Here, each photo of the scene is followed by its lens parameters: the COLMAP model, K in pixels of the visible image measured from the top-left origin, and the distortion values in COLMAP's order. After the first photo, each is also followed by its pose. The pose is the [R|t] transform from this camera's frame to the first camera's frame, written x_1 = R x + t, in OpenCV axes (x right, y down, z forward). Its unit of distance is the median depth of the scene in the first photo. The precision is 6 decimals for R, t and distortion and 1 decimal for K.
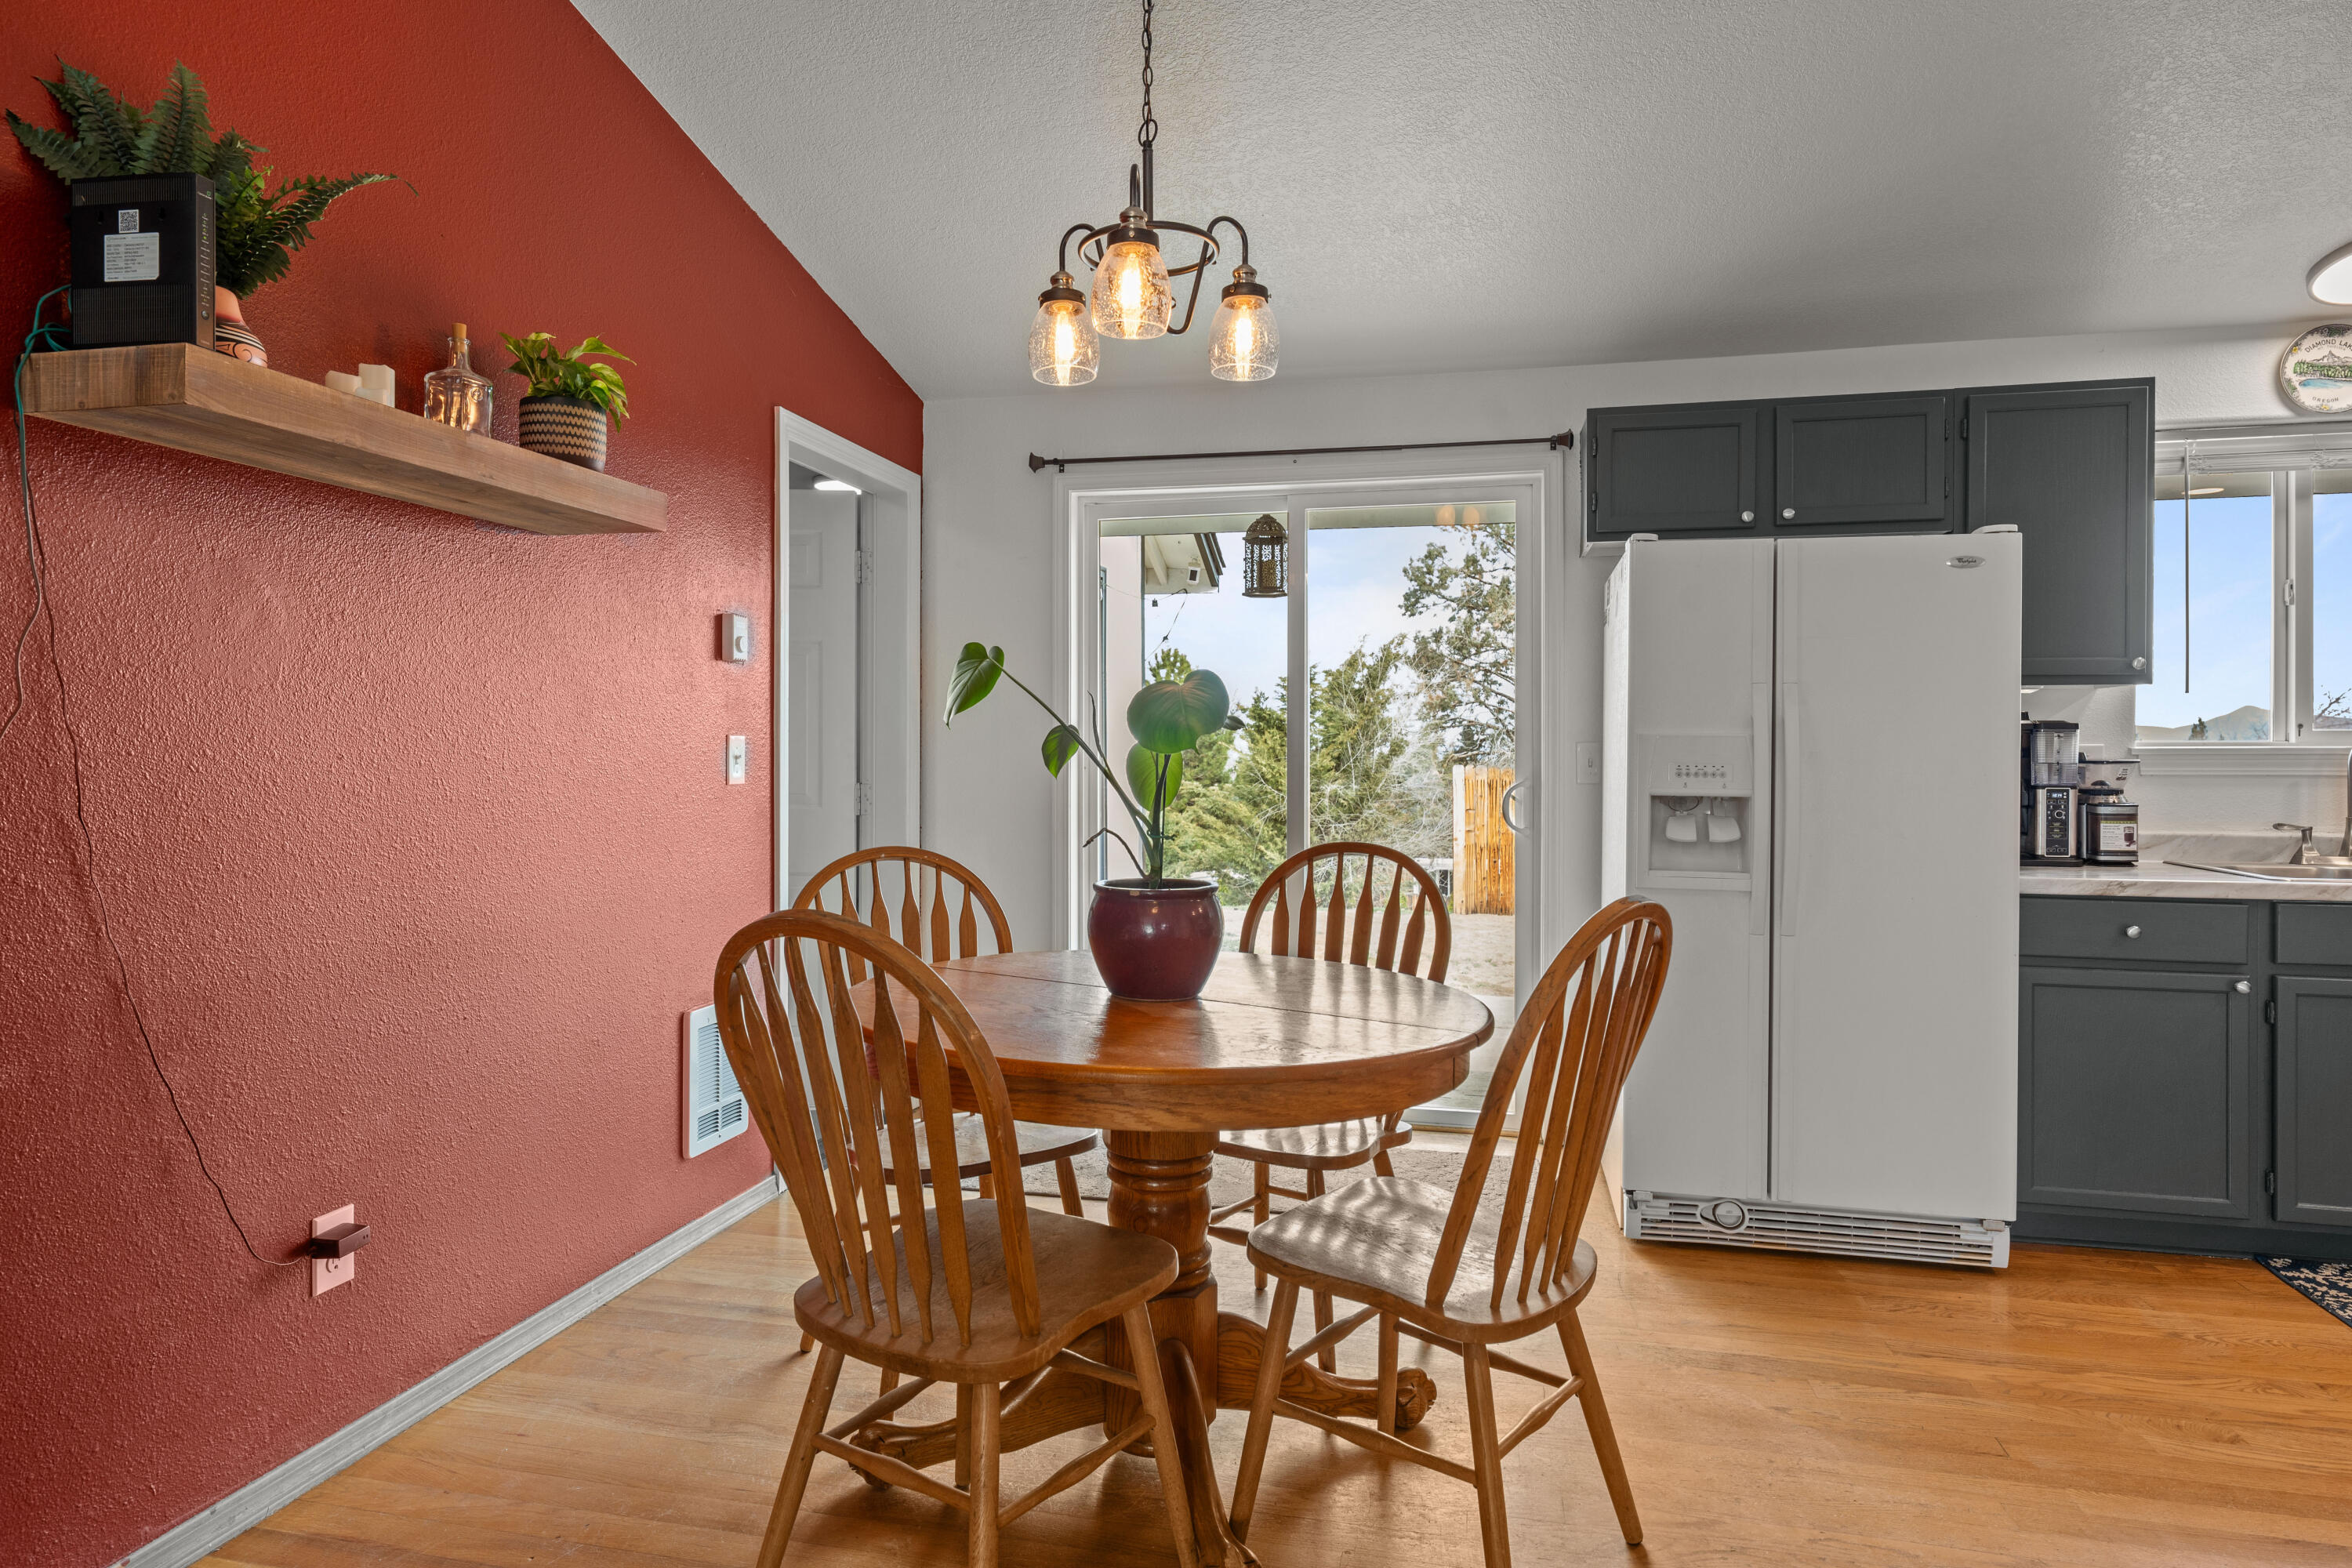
lens RADIAL K [[1360.6, 0, 1165.7], [0, 1360.6, 757.8], [0, 0, 1]] dist [0.002712, -0.000663]
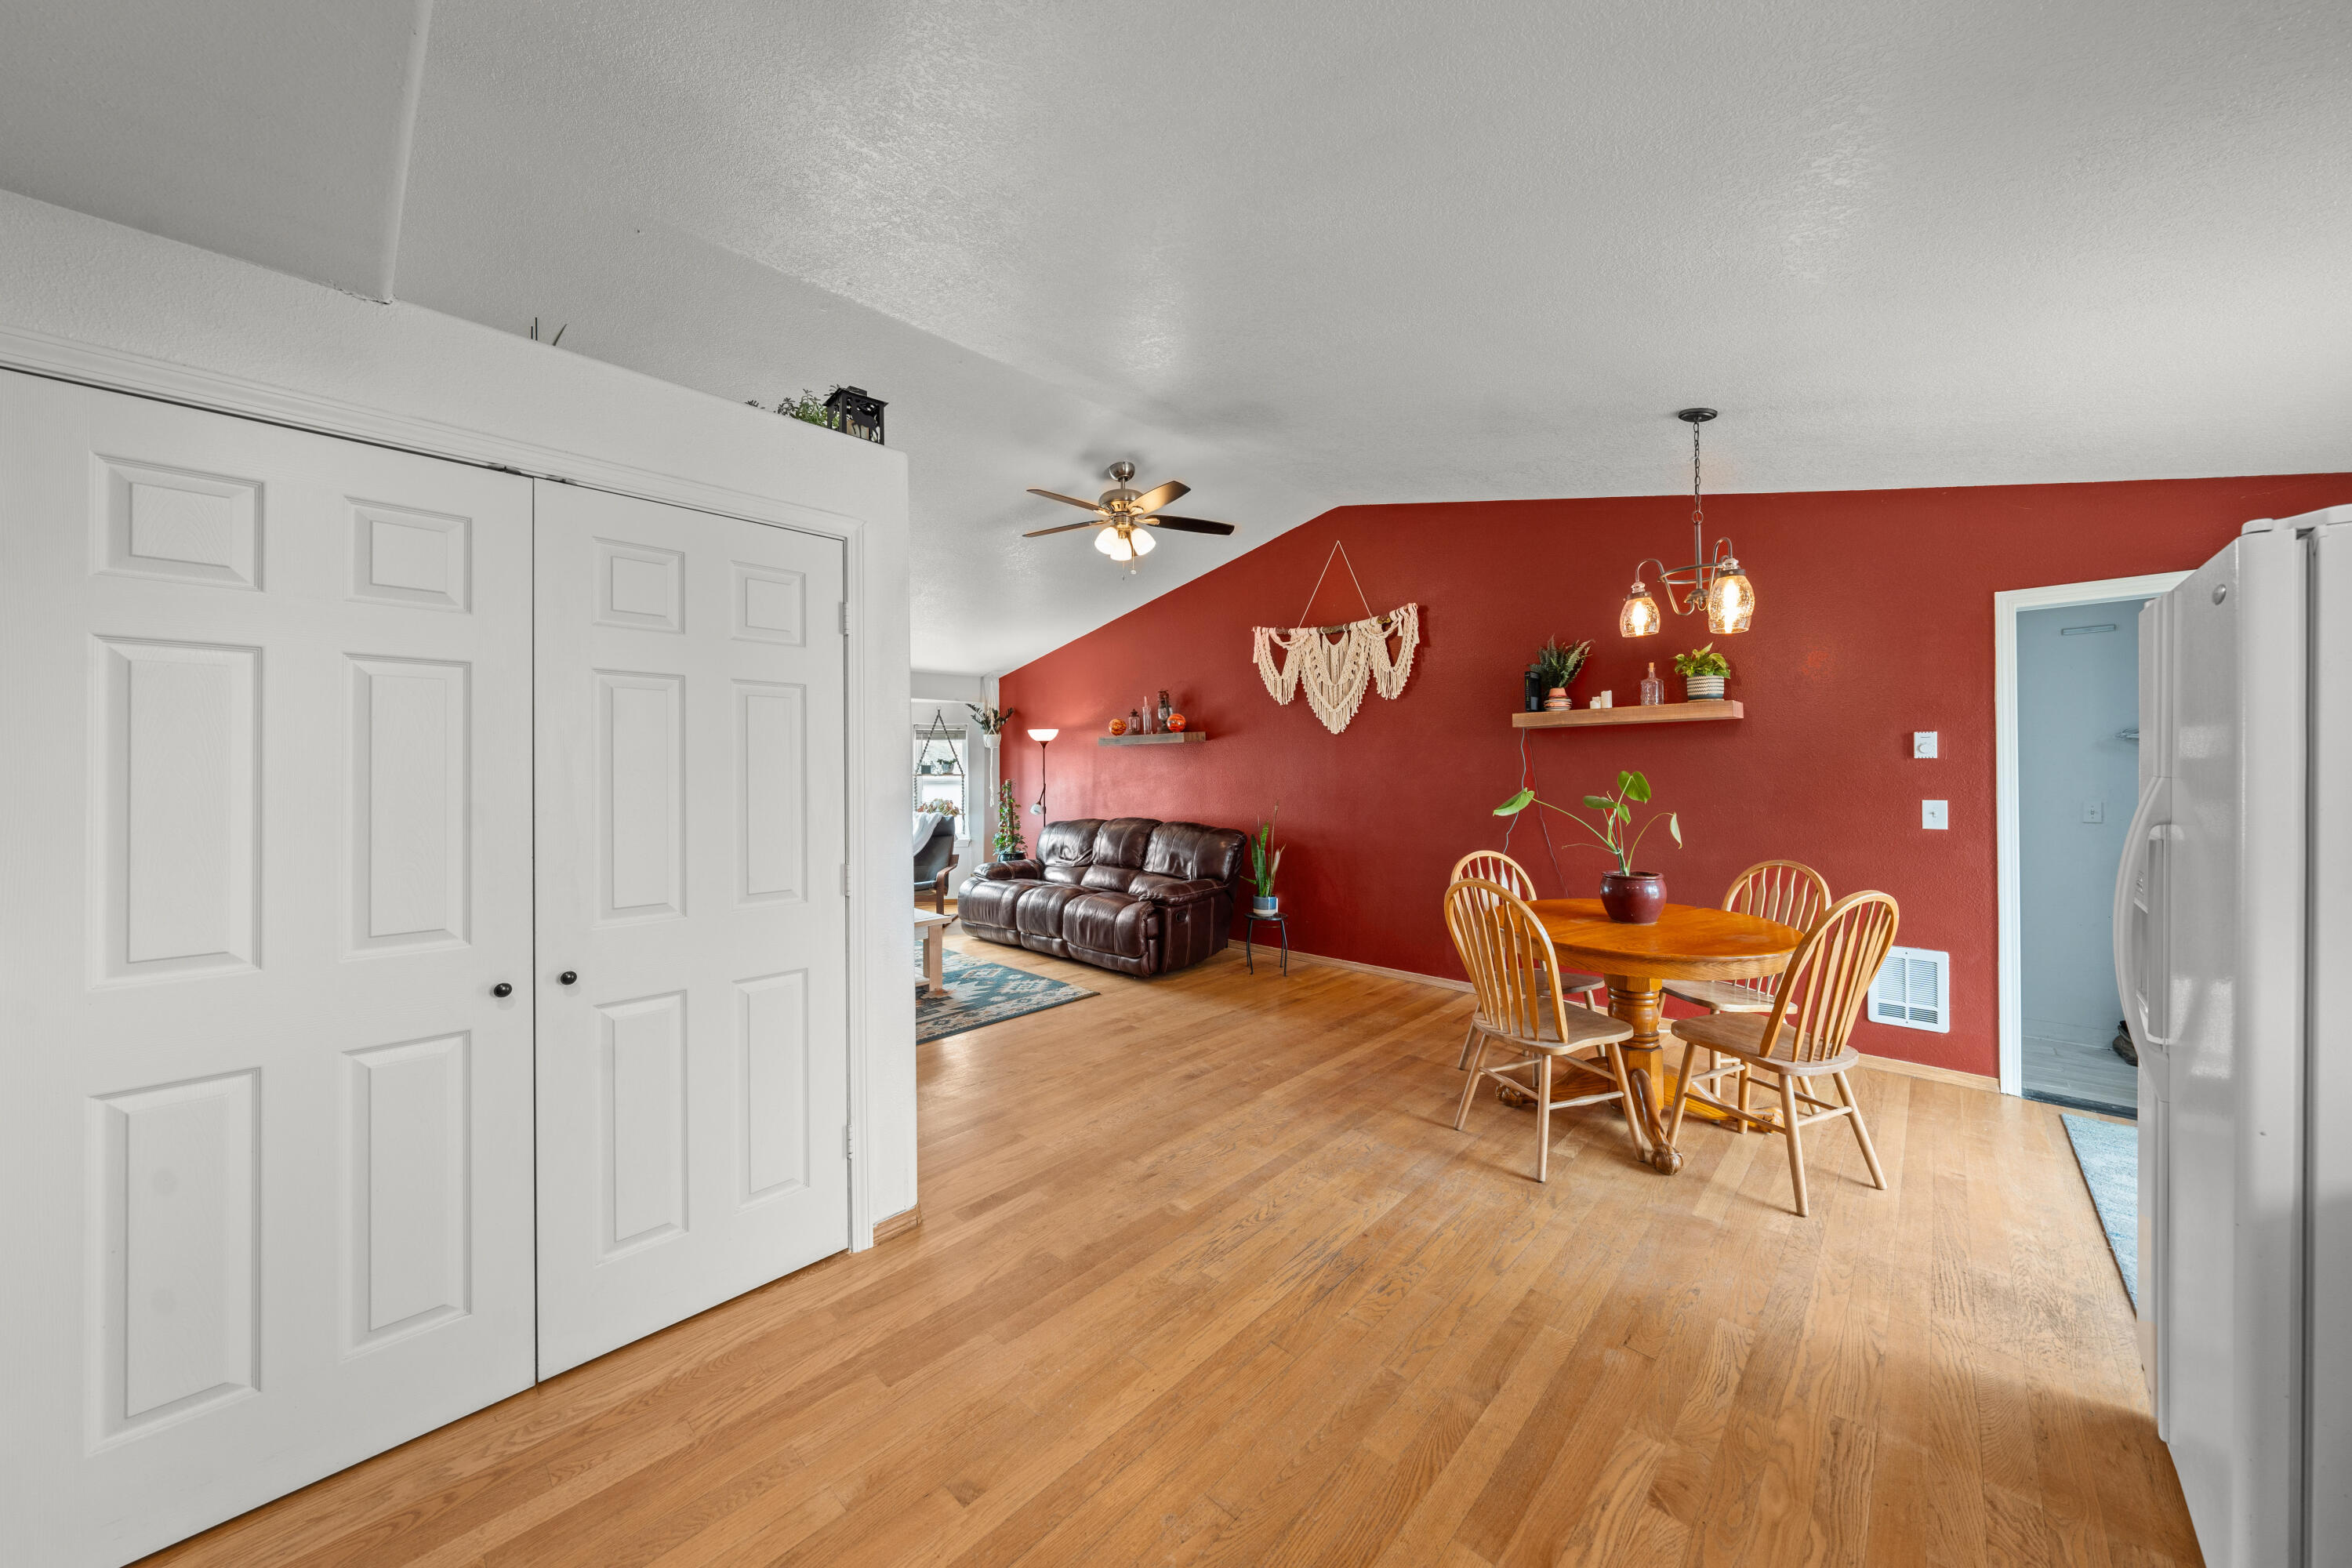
lens RADIAL K [[802.3, 0, 1171.6], [0, 802.3, 780.0], [0, 0, 1]] dist [-0.001117, 0.000125]
pose [[-0.513957, 0.009989, -0.857758, 1.119665], [0.007391, 0.999947, 0.007216, -0.060976], [0.857784, -0.002631, -0.514004, 0.733171]]
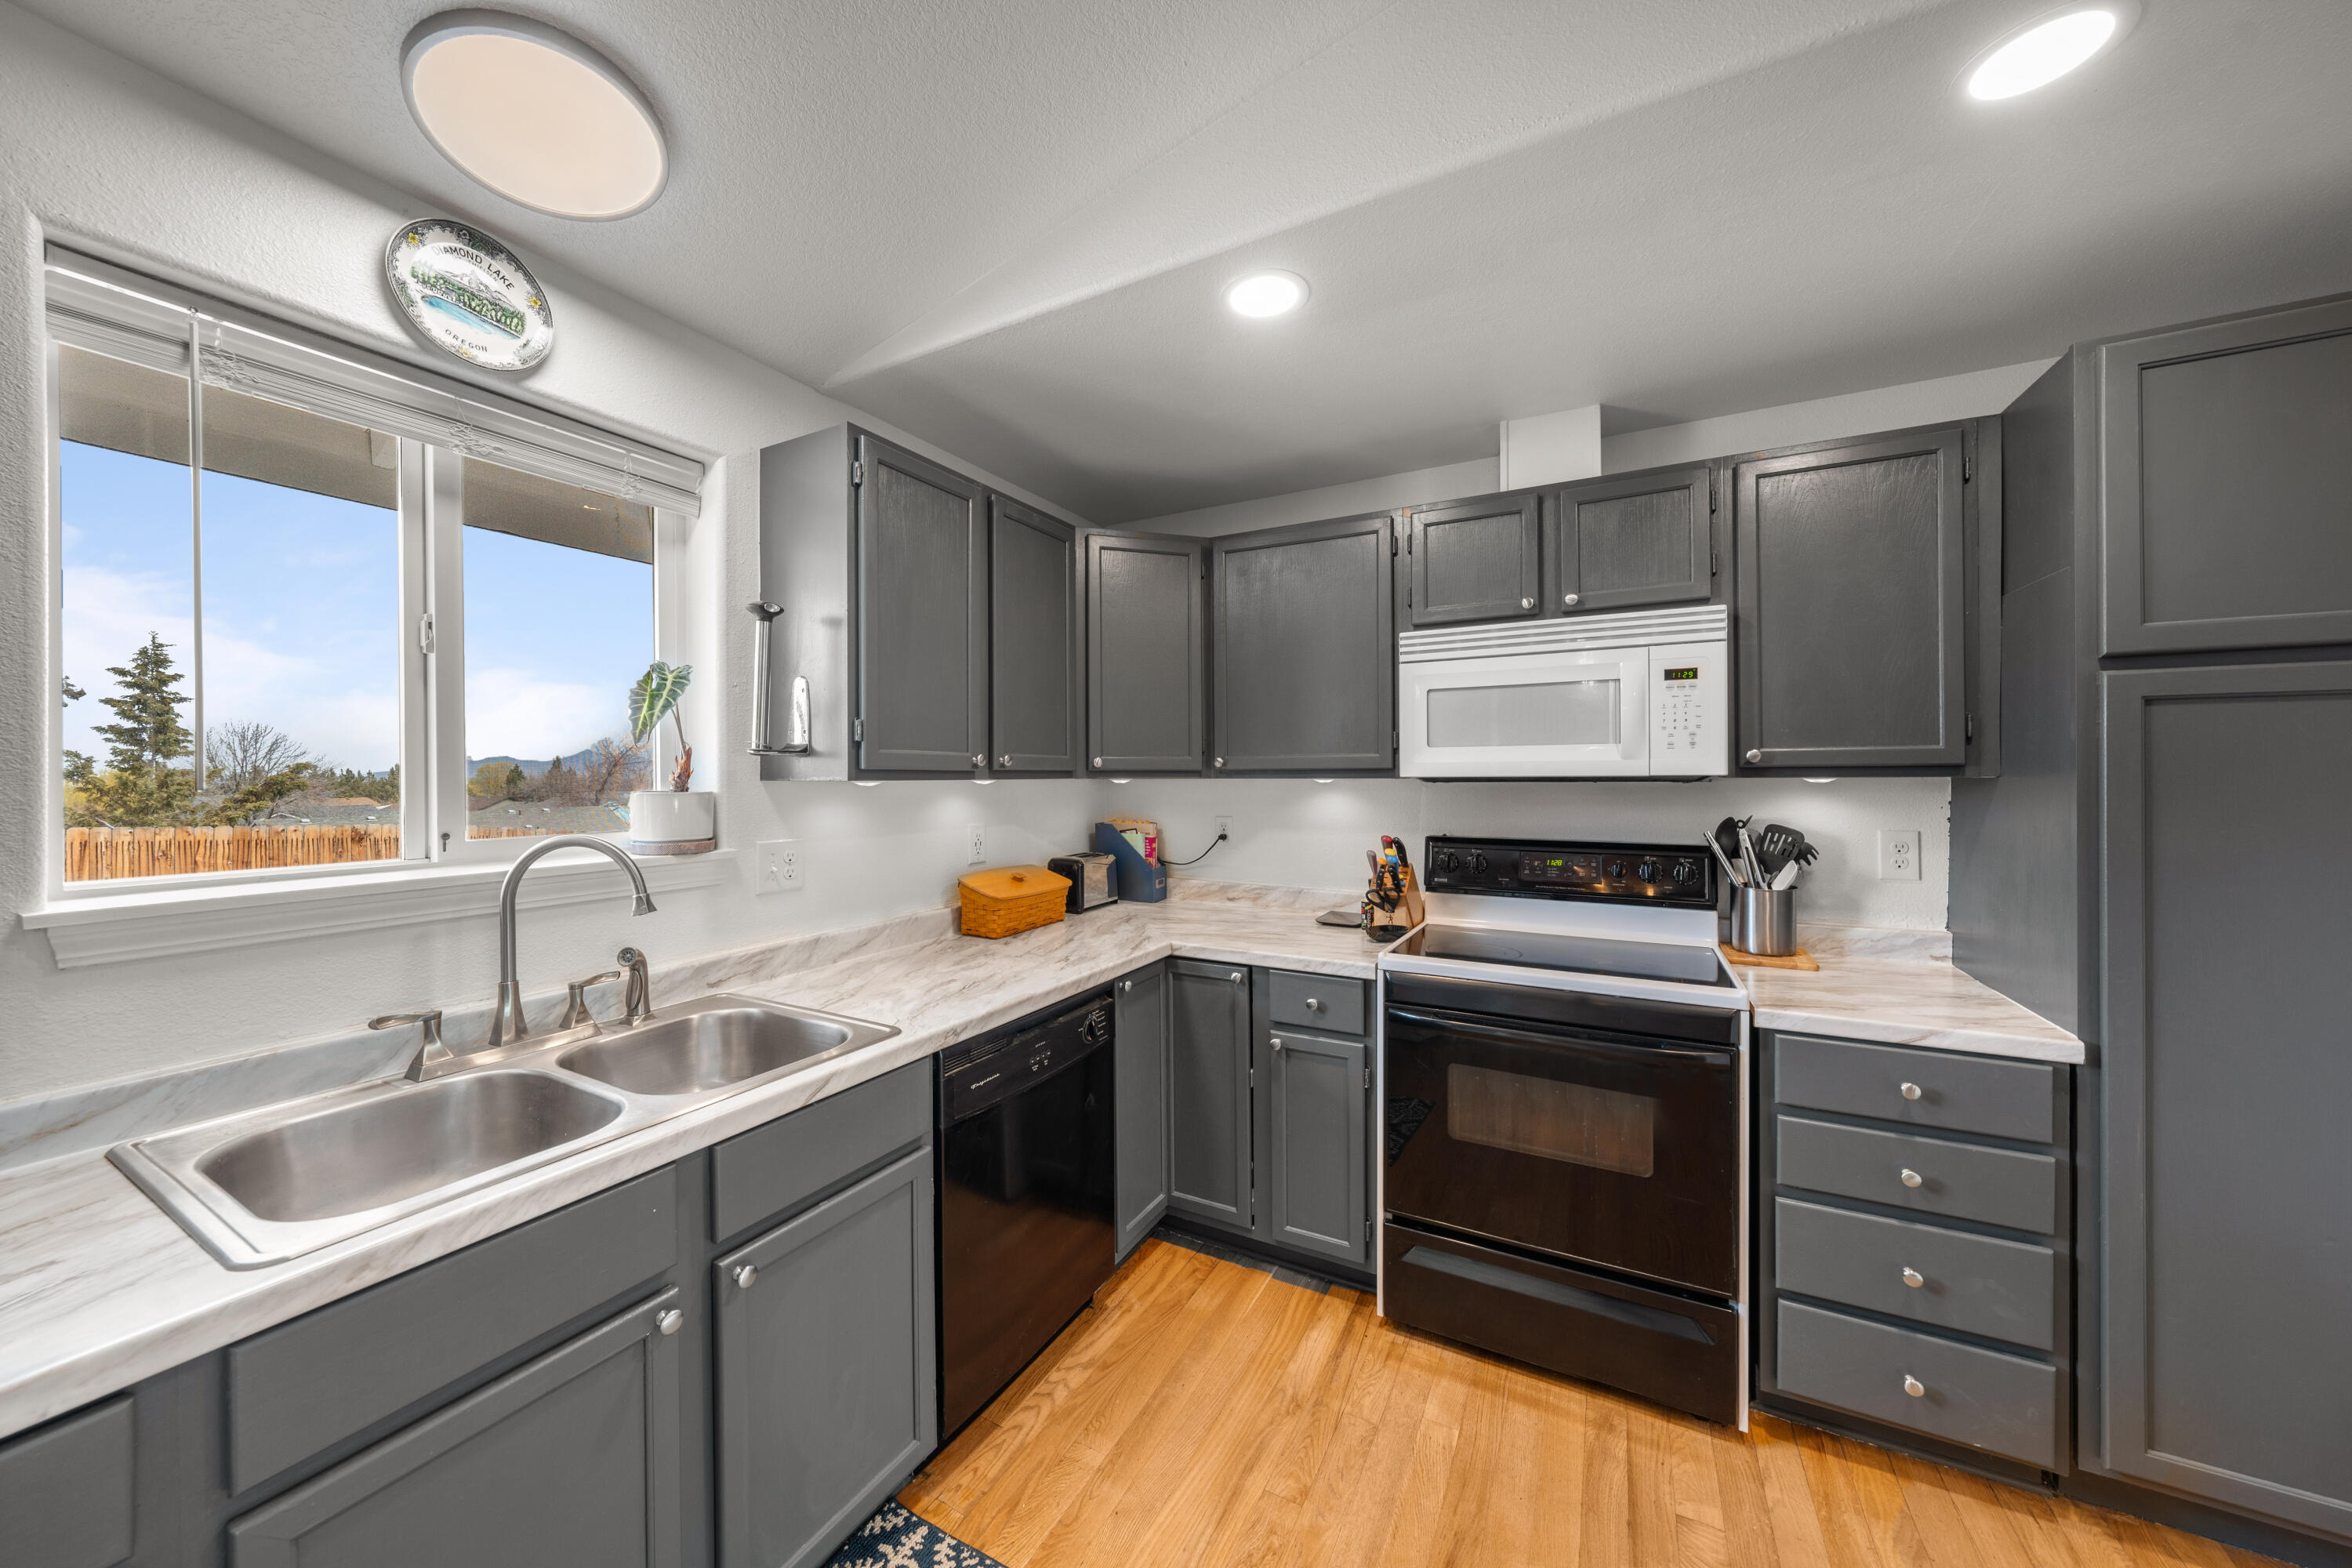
lens RADIAL K [[808.0, 0, 1173.4], [0, 808.0, 774.9], [0, 0, 1]] dist [-0.003243, -0.000116]
pose [[0.267459, -0.004832, 0.963557, 0.641922], [0.009738, 0.999950, 0.002312, -0.059374], [-0.963520, 0.008765, 0.267493, 0.645490]]
